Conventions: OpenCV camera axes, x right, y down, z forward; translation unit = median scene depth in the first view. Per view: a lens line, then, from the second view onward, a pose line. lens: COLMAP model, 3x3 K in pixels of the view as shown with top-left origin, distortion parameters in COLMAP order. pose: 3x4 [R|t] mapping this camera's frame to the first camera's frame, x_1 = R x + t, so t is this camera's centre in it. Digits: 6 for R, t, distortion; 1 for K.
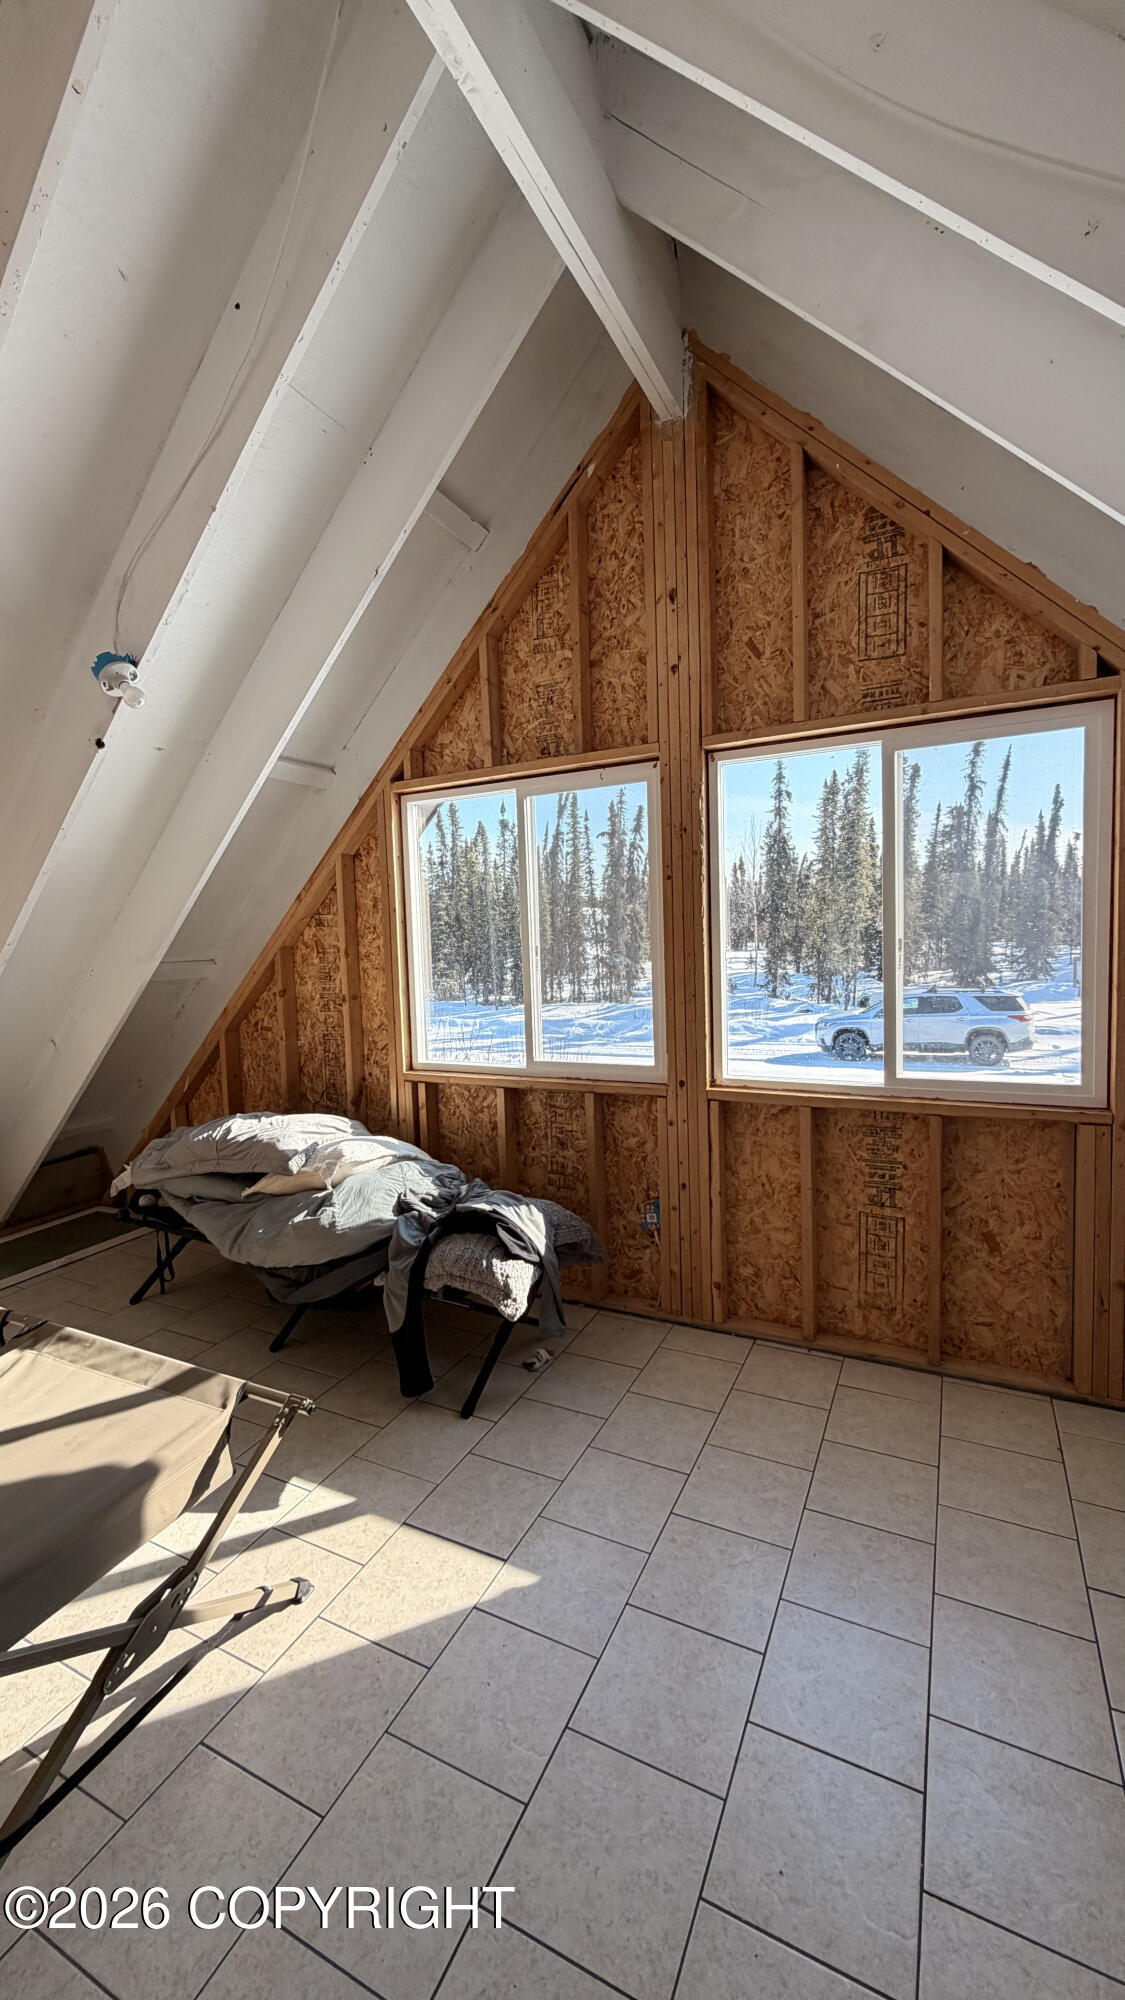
lens RADIAL K [[802.1, 0, 552.2], [0, 802.1, 998.0], [0, 0, 1]] dist [0.000161, 0.000221]
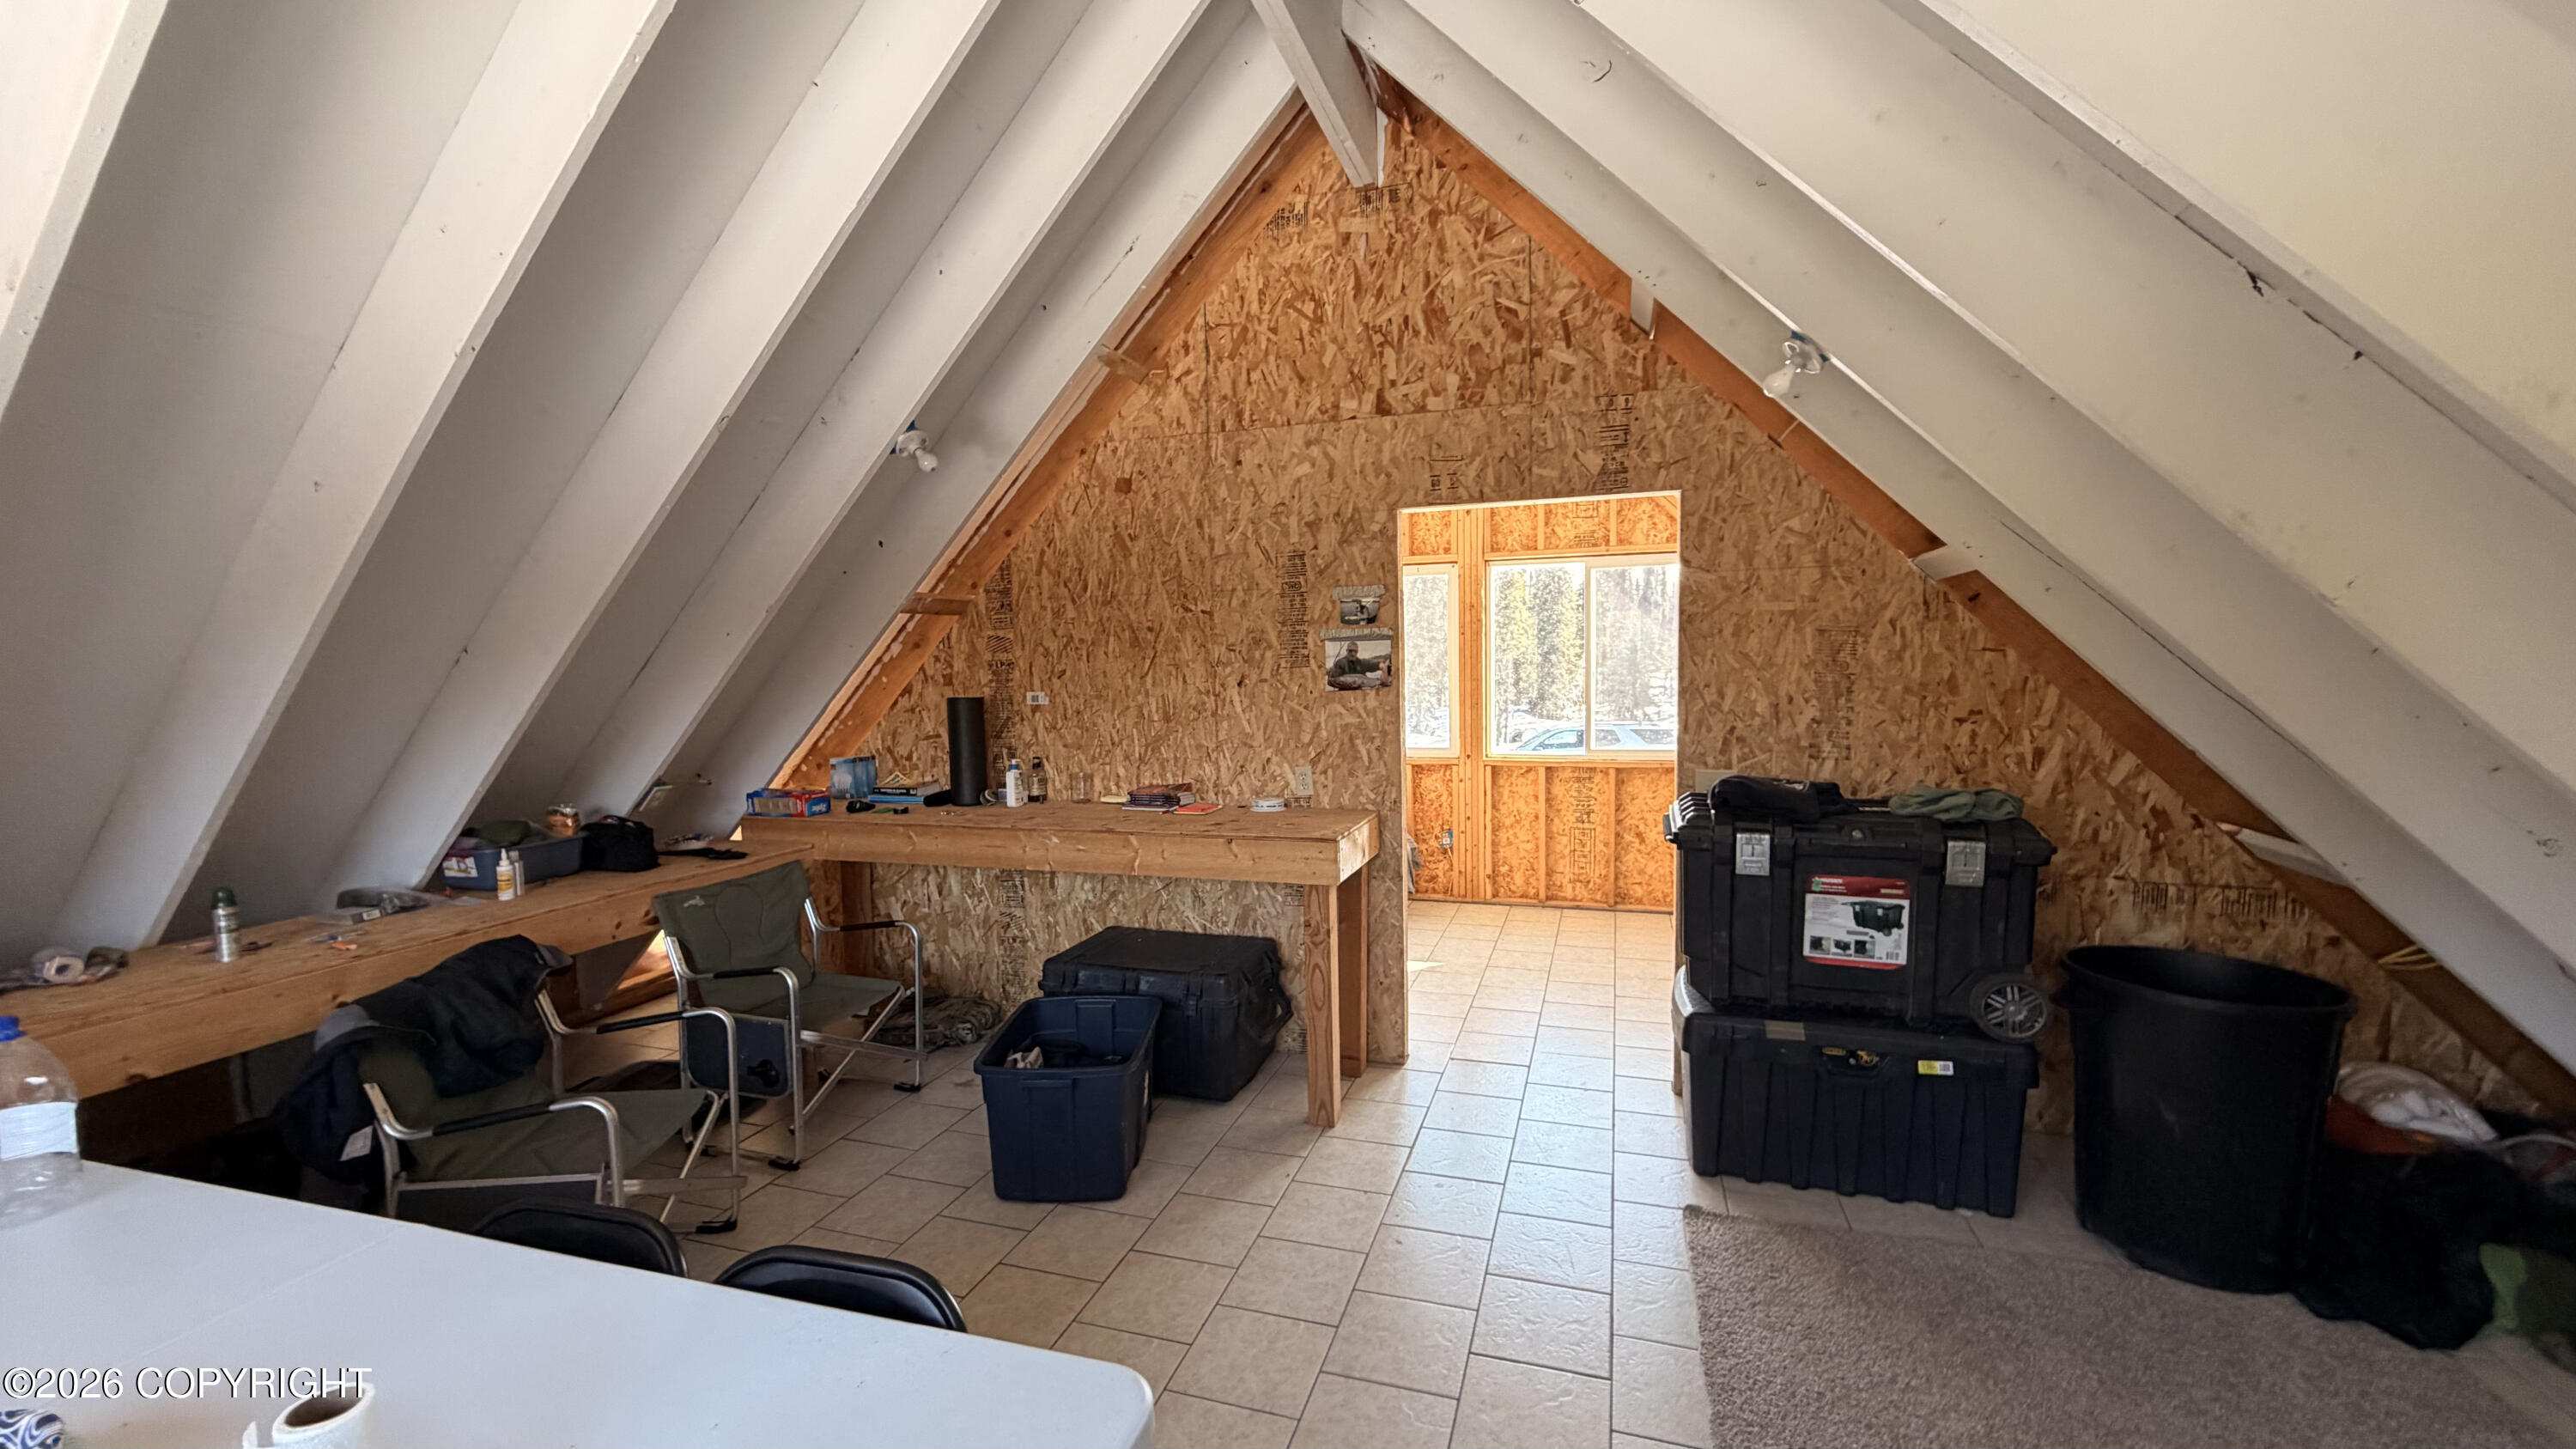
lens RADIAL K [[1033.3, 0, 1275.1], [0, 1033.3, 731.5], [0, 0, 1]] dist [0.000161, 0.000221]
pose [[0.988442, 0.004940, 0.151517, -0.582427], [-0.003967, 0.999969, -0.006729, 0.073359], [-0.151545, 0.006050, 0.988432, -1.103210]]
